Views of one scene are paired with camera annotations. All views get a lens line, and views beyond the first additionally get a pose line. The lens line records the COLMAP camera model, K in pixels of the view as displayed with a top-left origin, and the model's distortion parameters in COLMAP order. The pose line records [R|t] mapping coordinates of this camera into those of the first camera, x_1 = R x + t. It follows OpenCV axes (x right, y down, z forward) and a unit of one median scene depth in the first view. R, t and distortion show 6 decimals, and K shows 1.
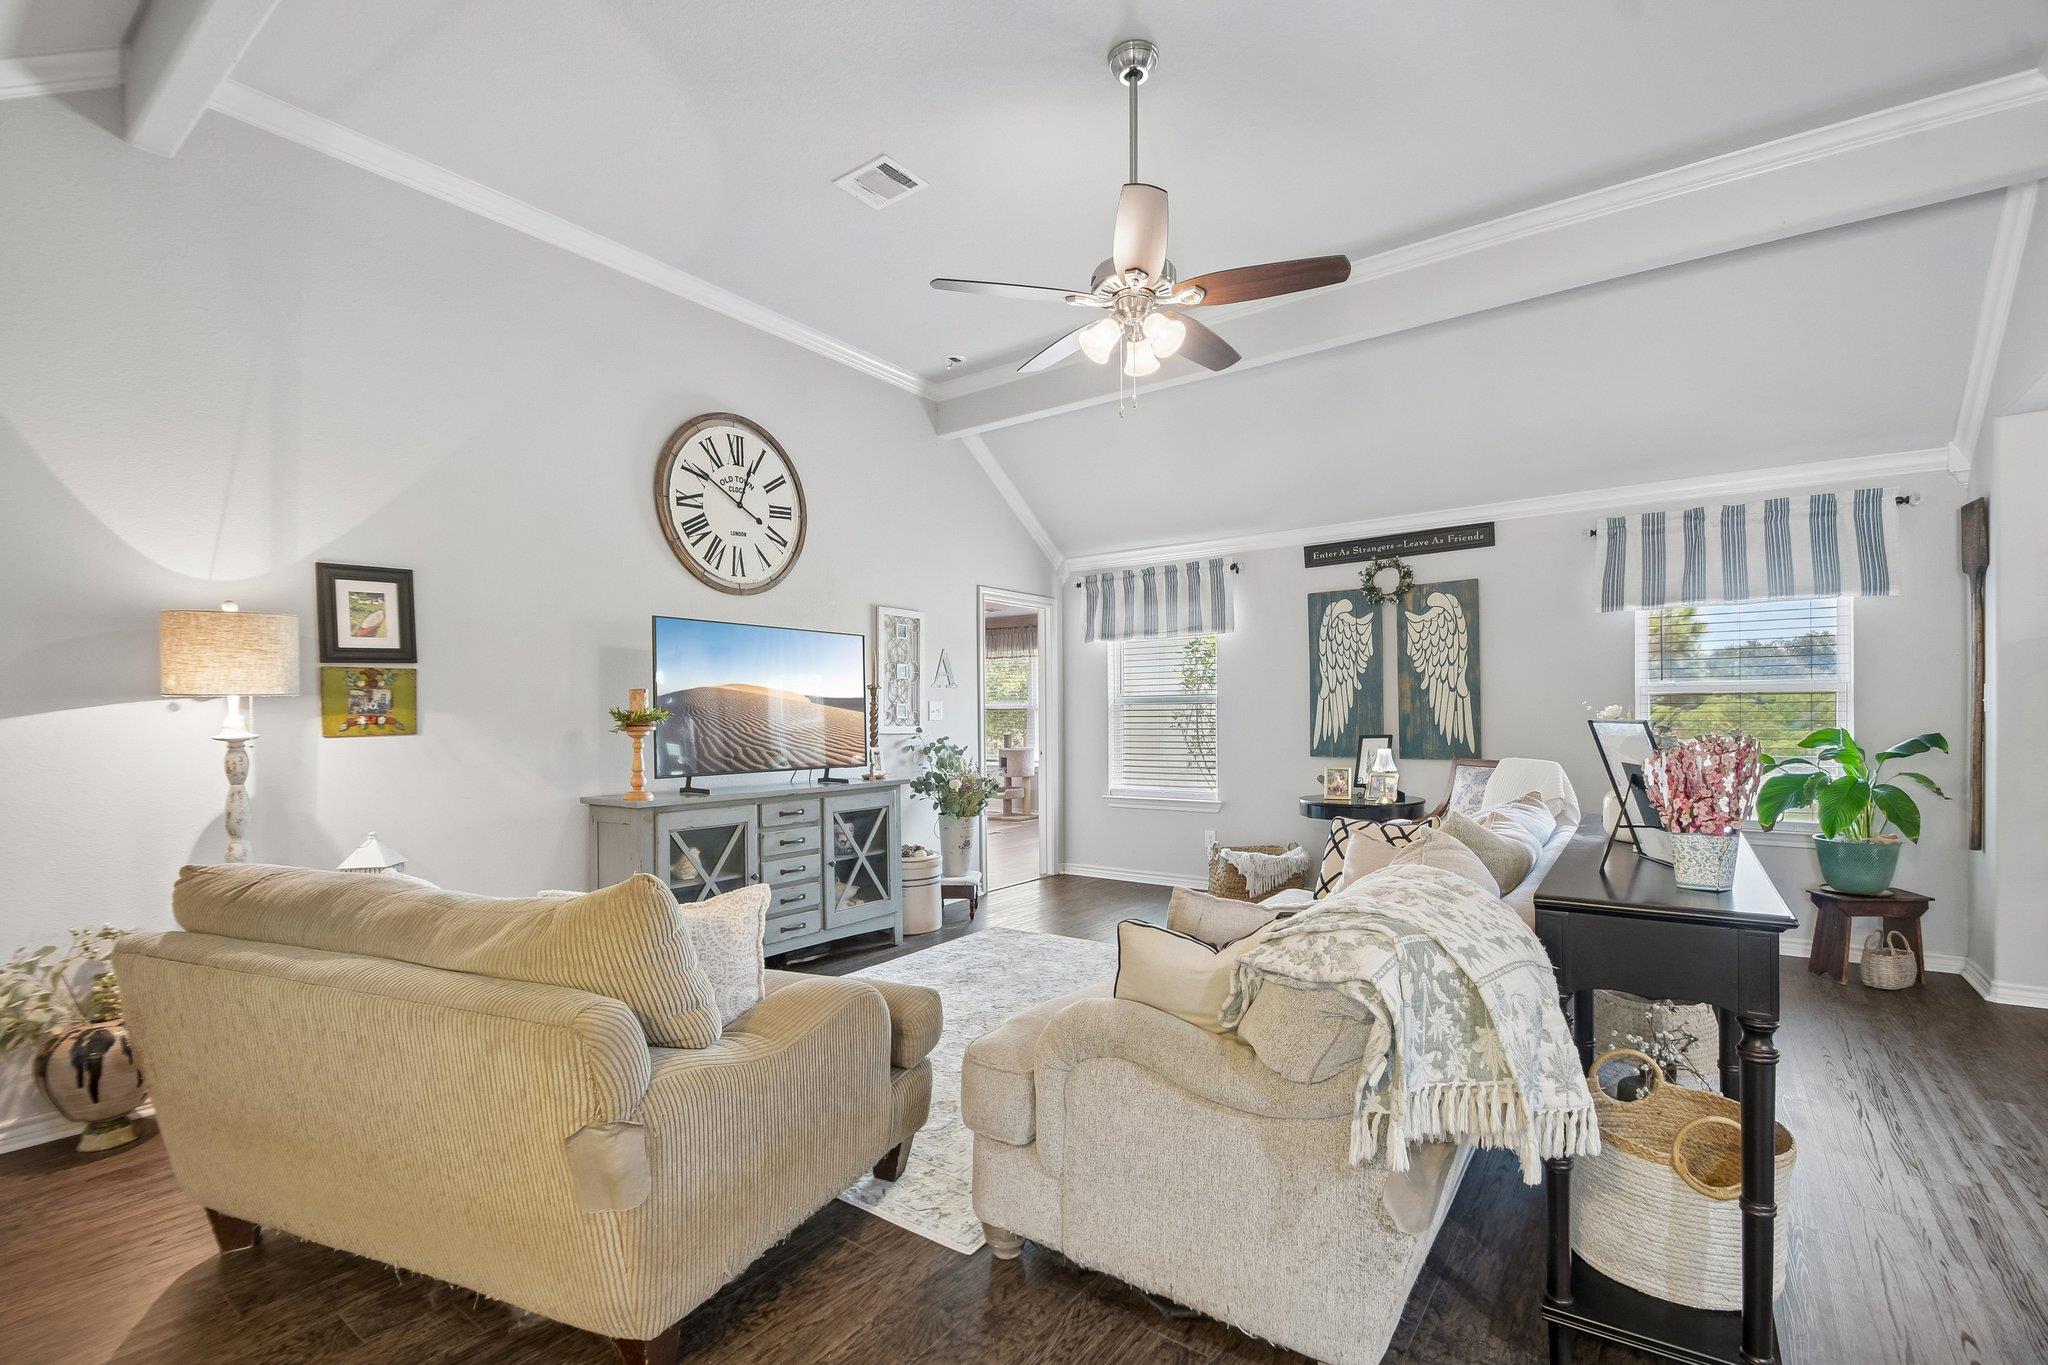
lens RADIAL K [[914.5, 0, 1025.4], [0, 914.5, 716.5], [0, 0, 1]] dist [0.000239, -0.000203]
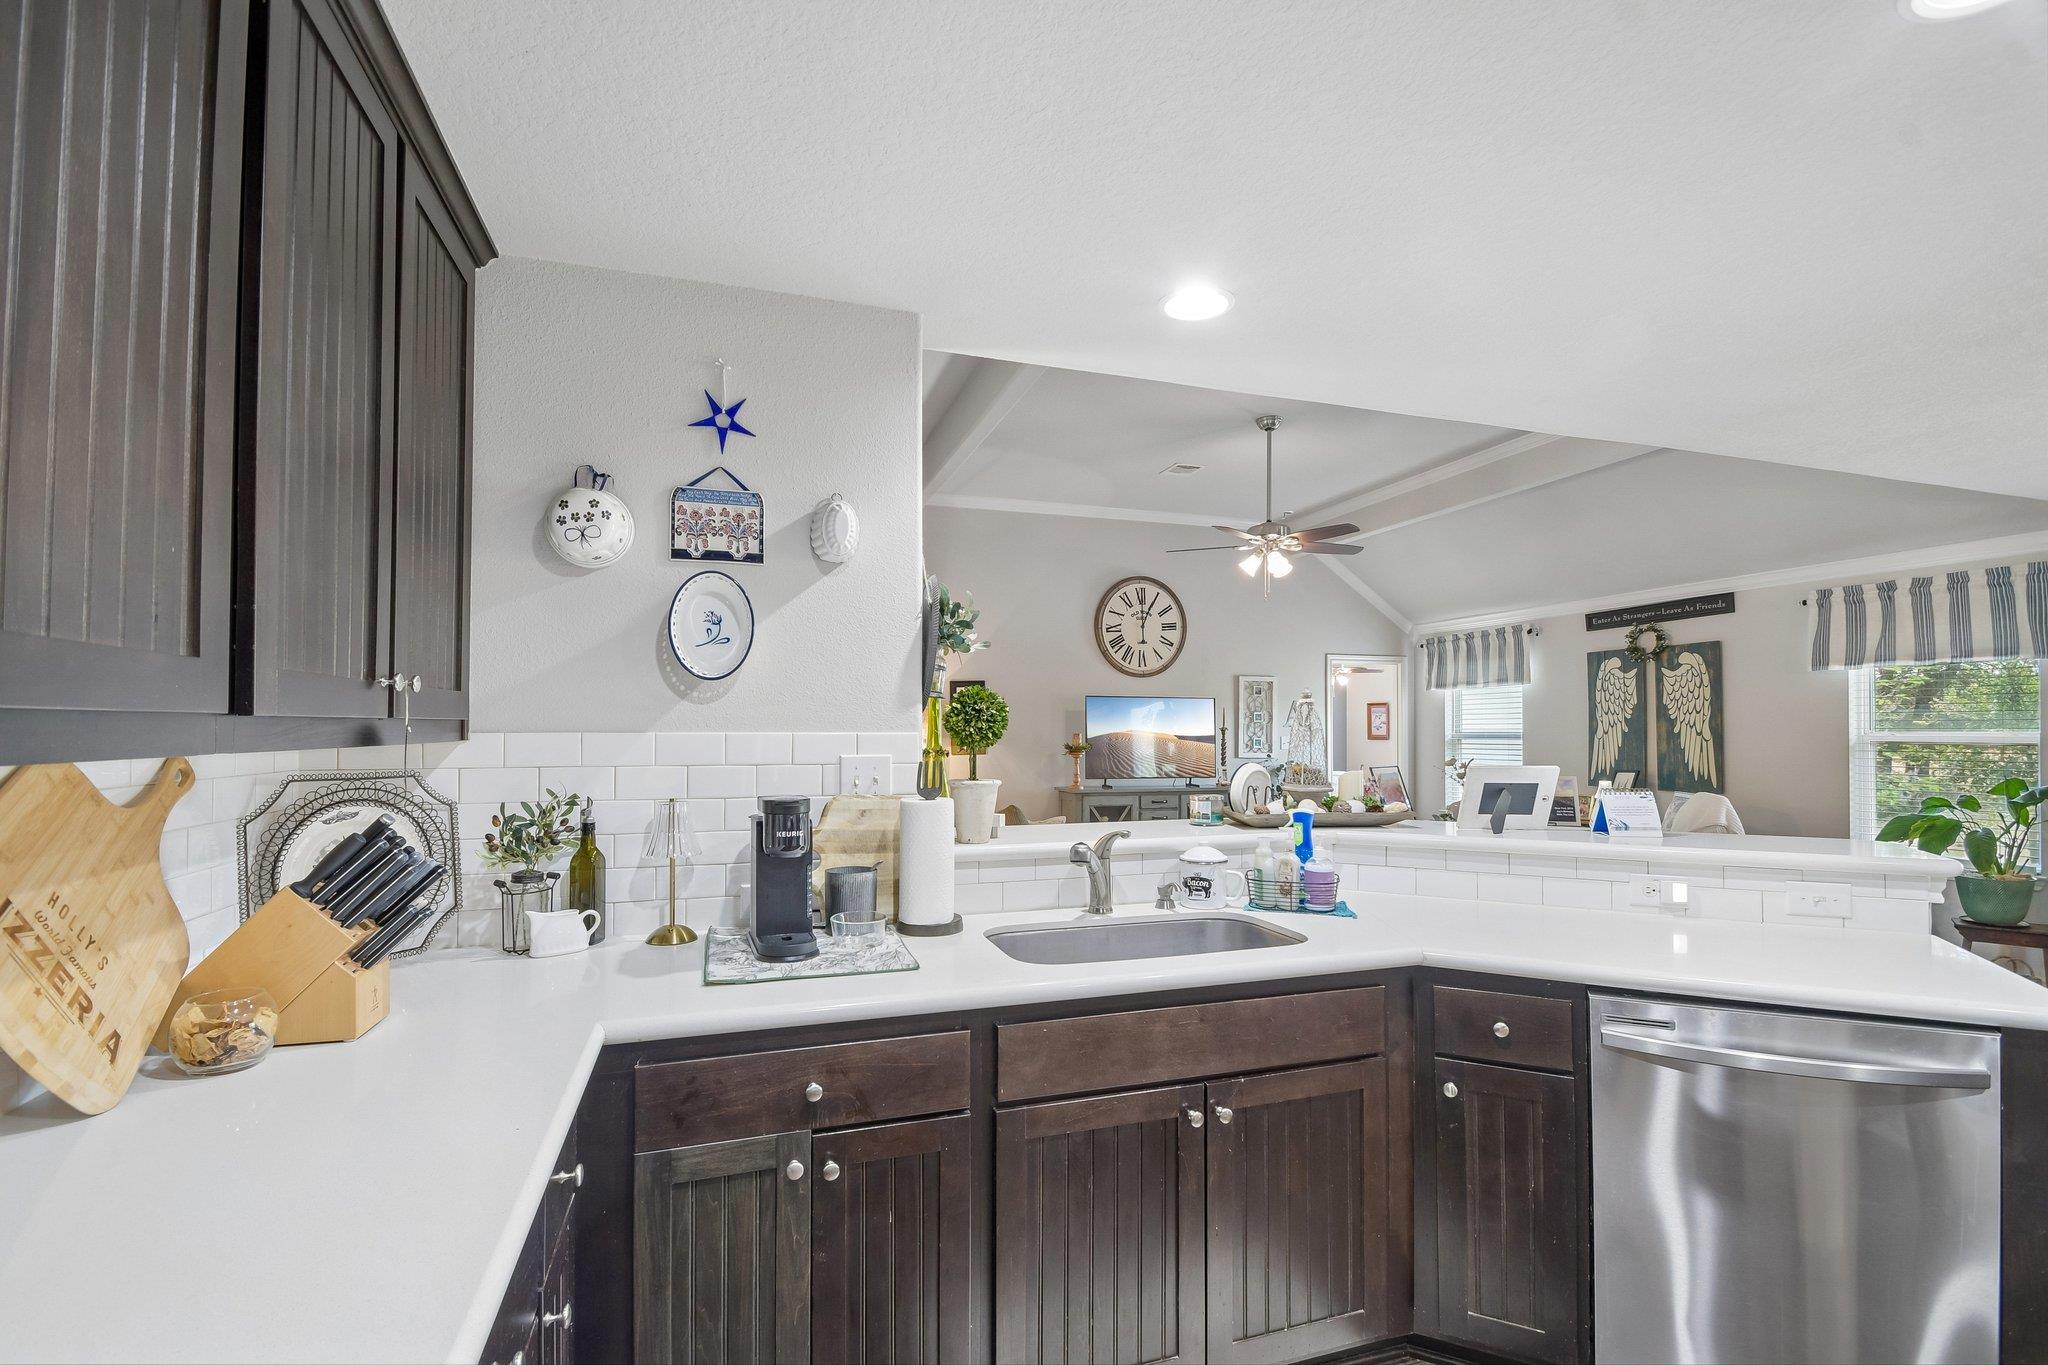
lens RADIAL K [[902.7, 0, 1018.0], [0, 902.7, 717.6], [0, 0, 1]] dist [0.005237, -0.011266]
pose [[0.807641, 0.002010, -0.589670, 0.494903], [-0.009117, 0.999917, -0.009078, -0.035616], [0.589603, 0.012708, 0.807593, -0.520269]]
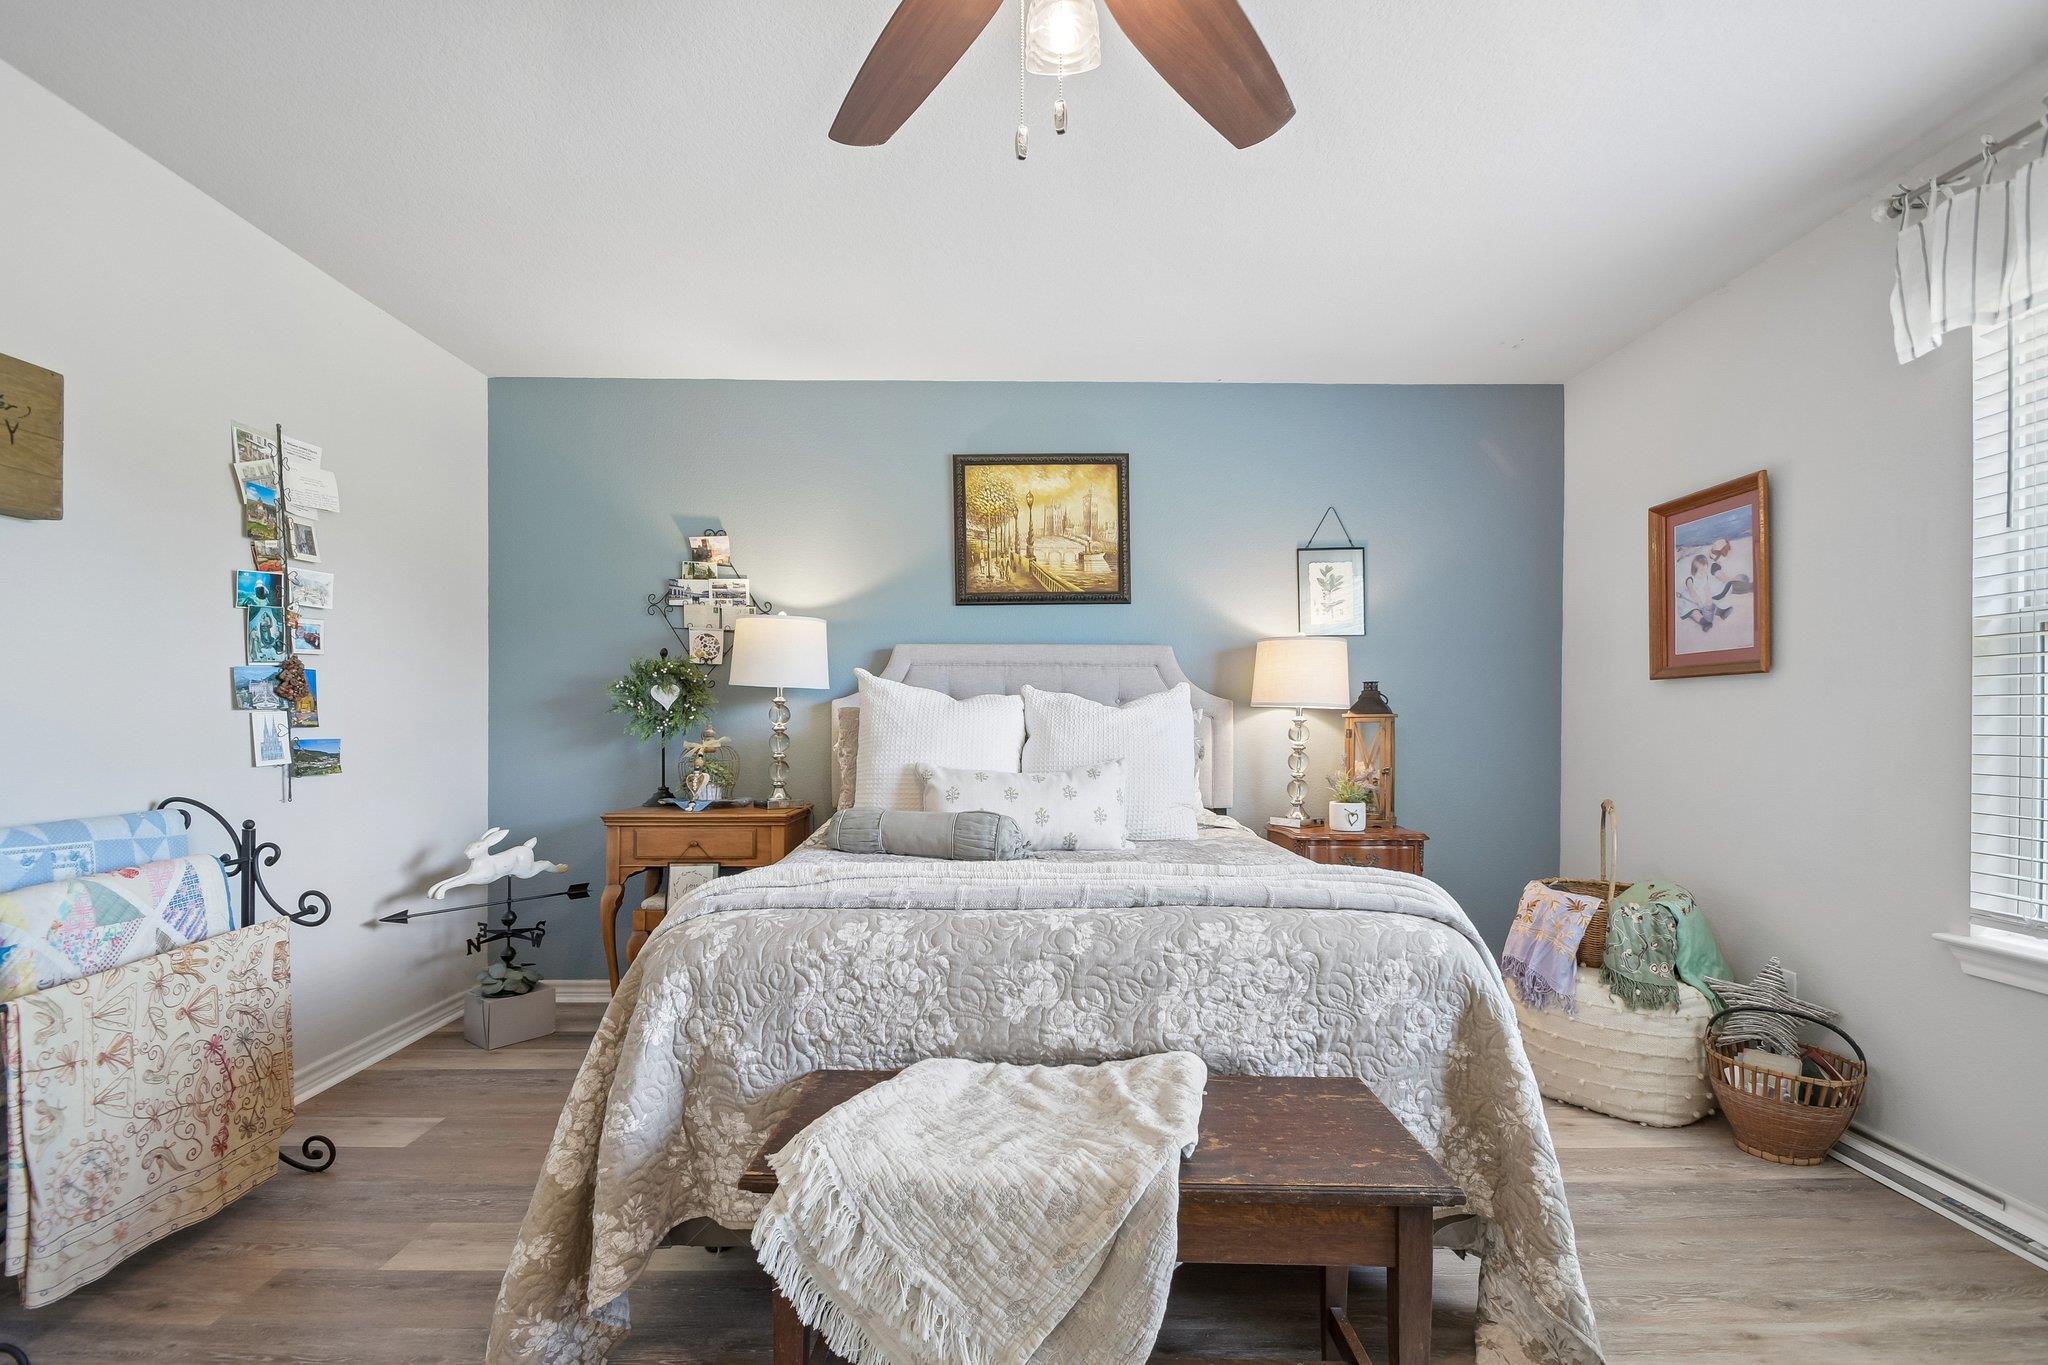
lens RADIAL K [[902.2, 0, 1017.9], [0, 902.2, 730.8], [0, 0, 1]] dist [0.010154, -0.015816]
pose [[0.588073, 0.017361, -0.808622, -0.068059], [-0.007909, 0.999845, 0.015715, 0.026272], [0.808769, -0.002846, 0.588119, 1.789396]]
